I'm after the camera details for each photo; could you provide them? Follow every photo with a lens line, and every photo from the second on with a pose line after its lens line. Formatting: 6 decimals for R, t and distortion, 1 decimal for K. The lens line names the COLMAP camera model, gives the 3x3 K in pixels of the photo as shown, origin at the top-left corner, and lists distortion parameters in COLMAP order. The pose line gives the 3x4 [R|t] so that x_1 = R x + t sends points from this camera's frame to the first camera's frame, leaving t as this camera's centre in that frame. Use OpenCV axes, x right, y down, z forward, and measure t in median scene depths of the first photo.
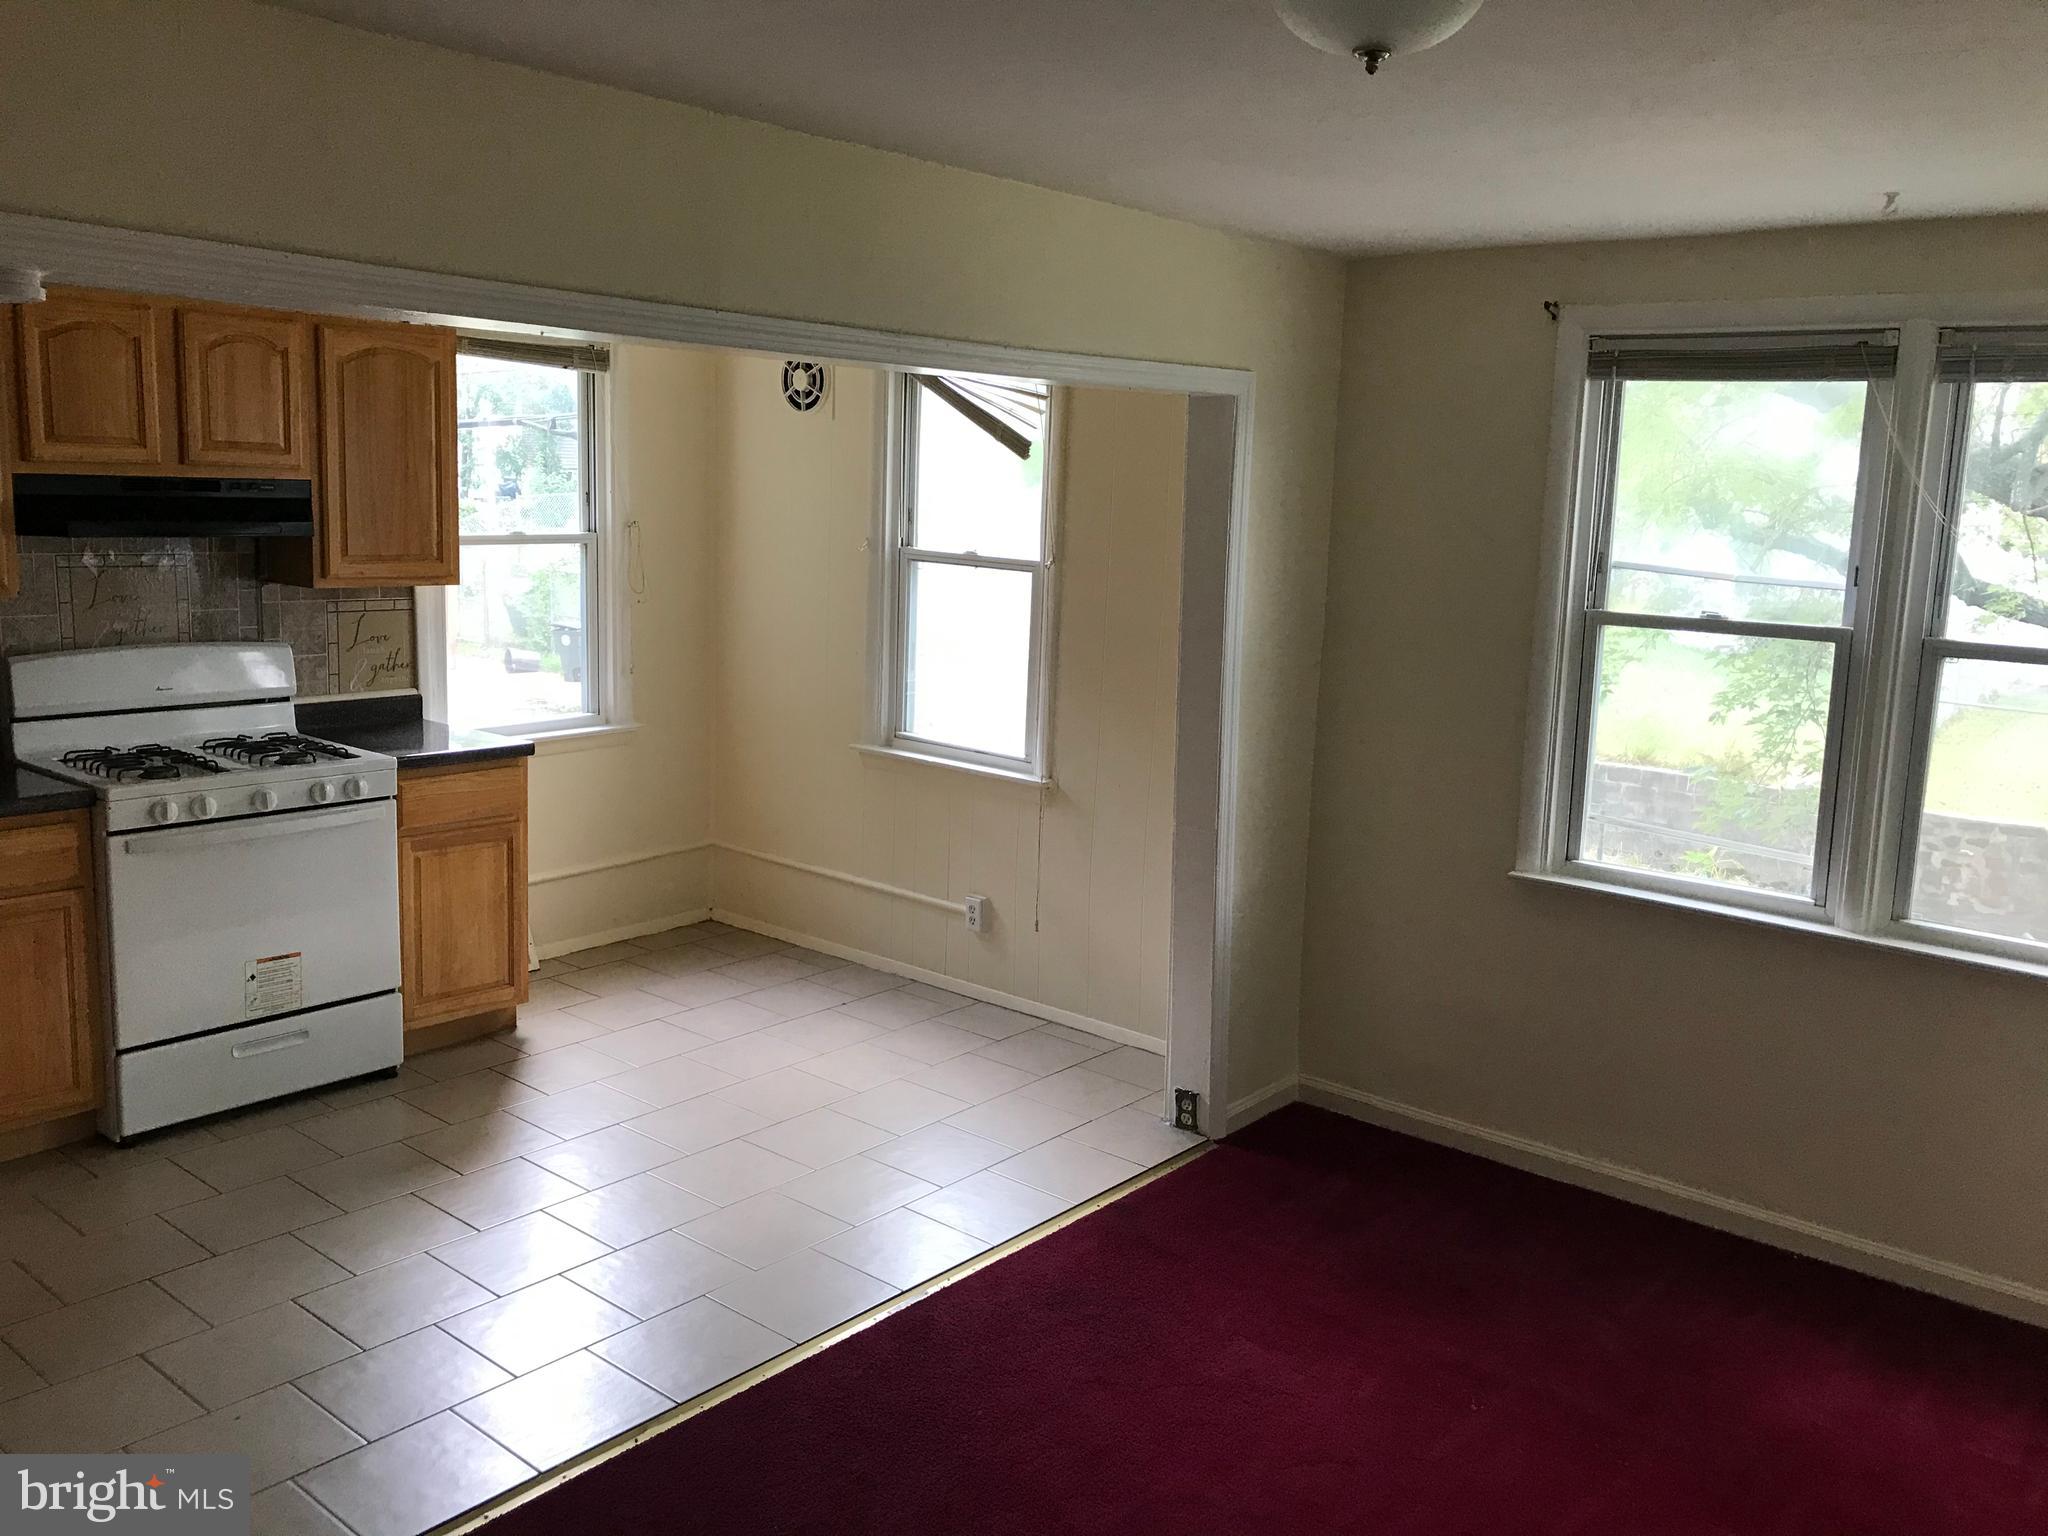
lens RADIAL K [[1682.7, 0, 1042.4], [0, 1682.7, 770.8], [0, 0, 1]] dist [0.045776, -0.082475]
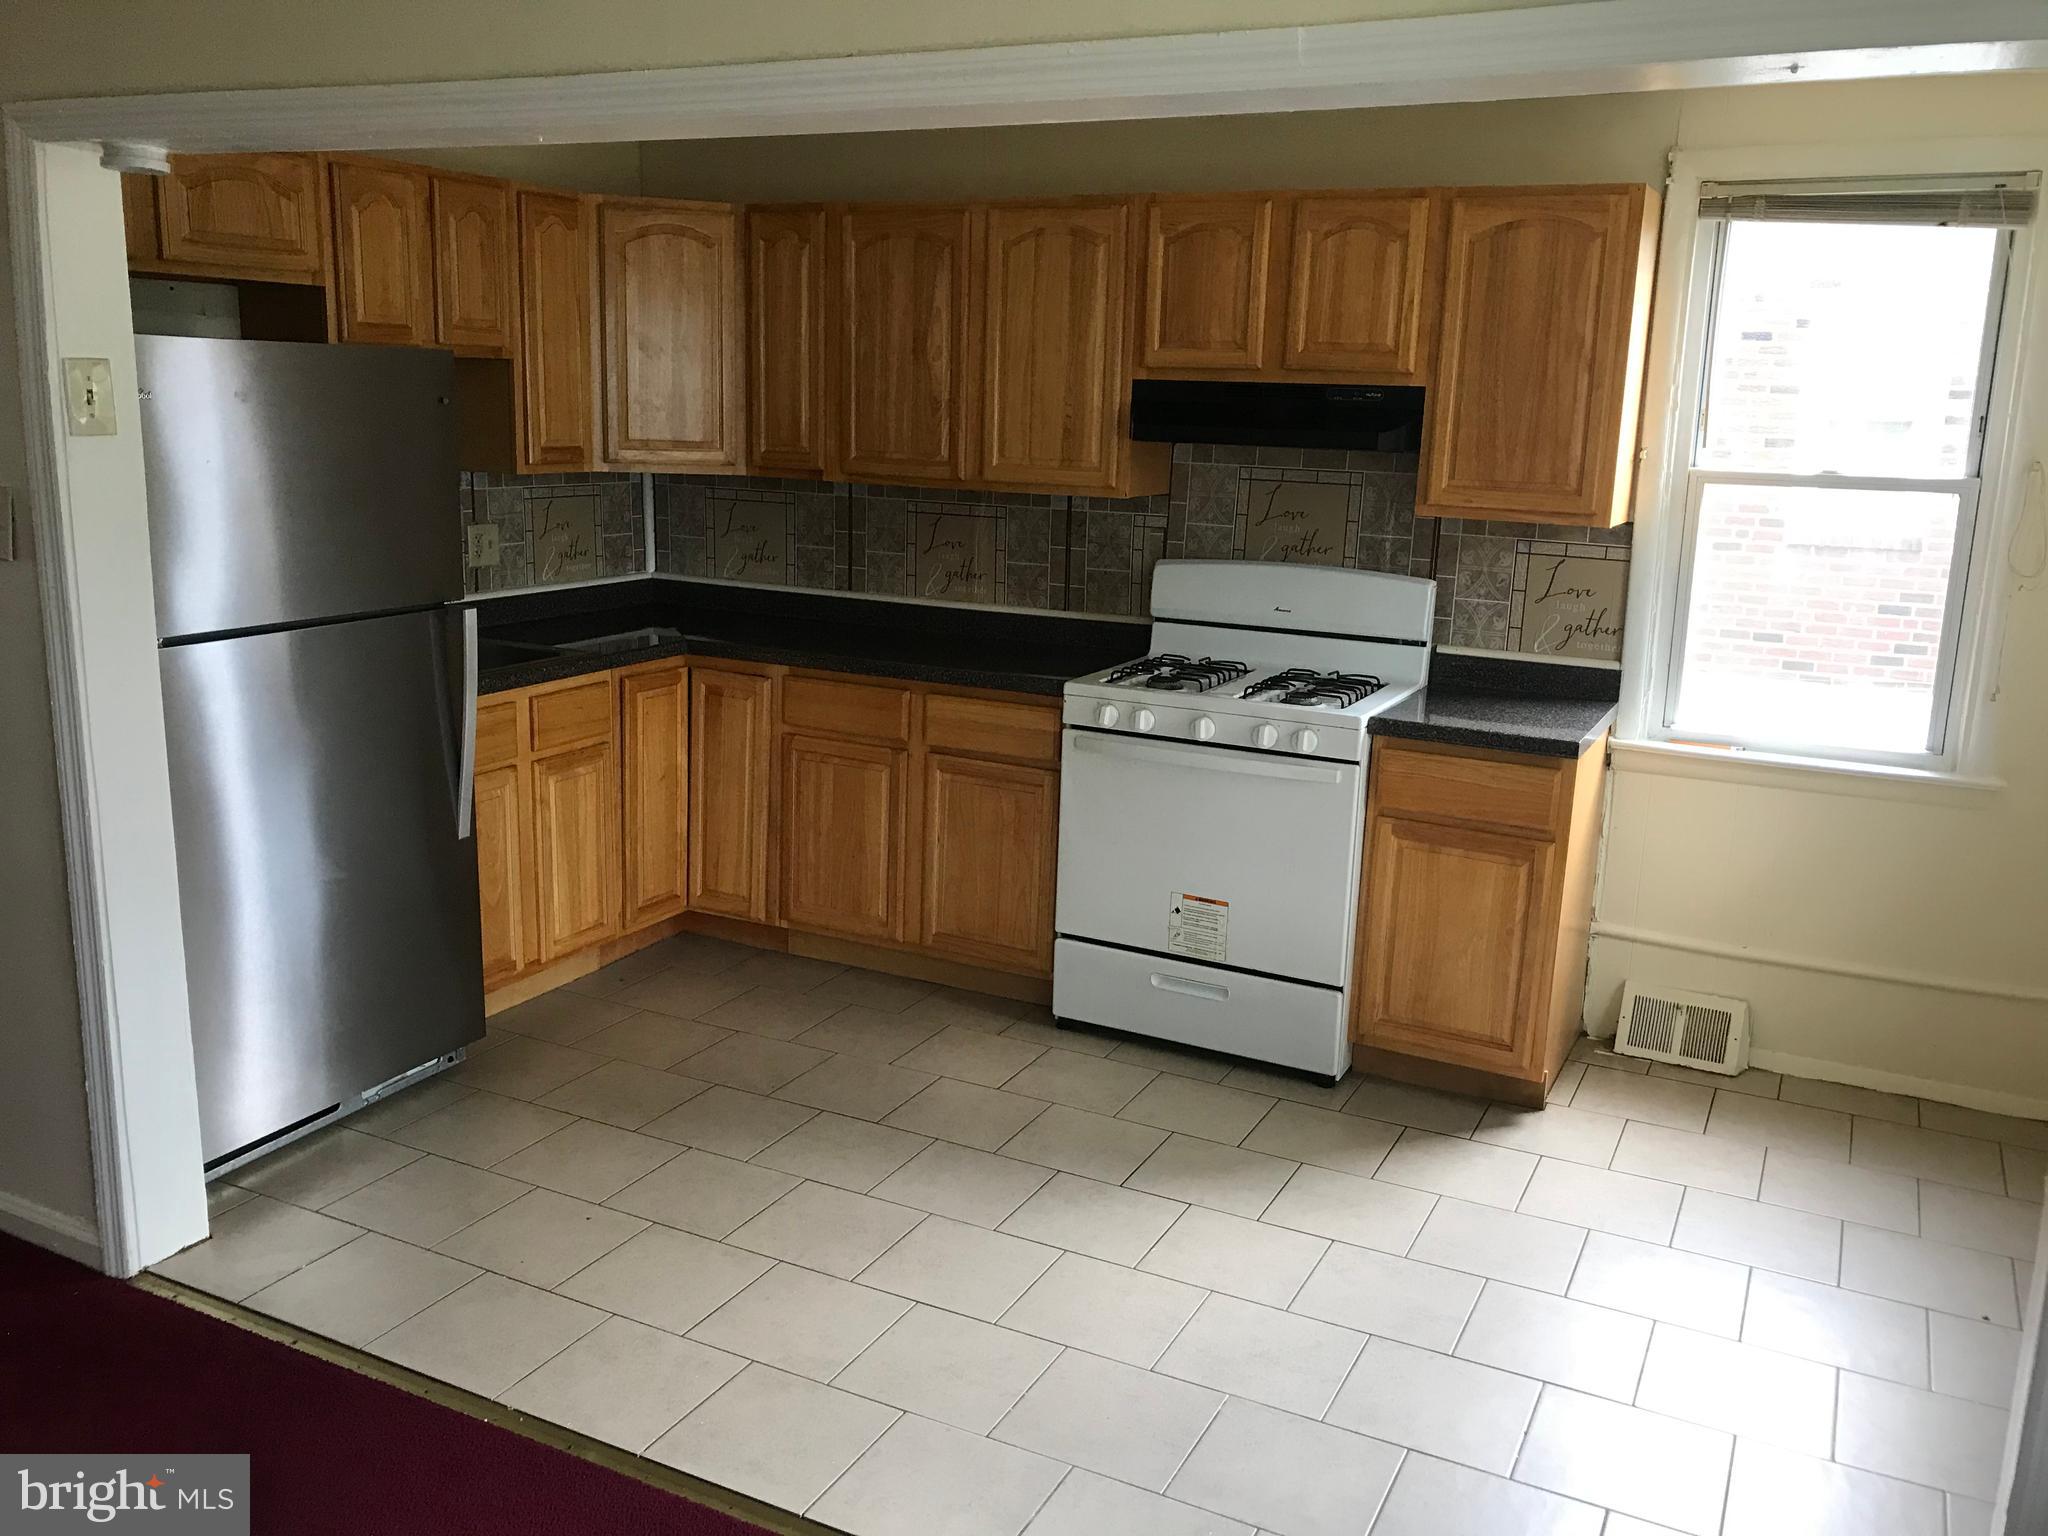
lens RADIAL K [[1682.7, 0, 1022.9], [0, 1682.7, 772.2], [0, 0, 1]] dist [0.045776, -0.082475]
pose [[0.219104, 0.187937, -0.957430, 0.369054], [-0.192357, 0.970336, 0.146450, -0.068385], [0.956552, 0.152081, 0.248756, 0.616828]]
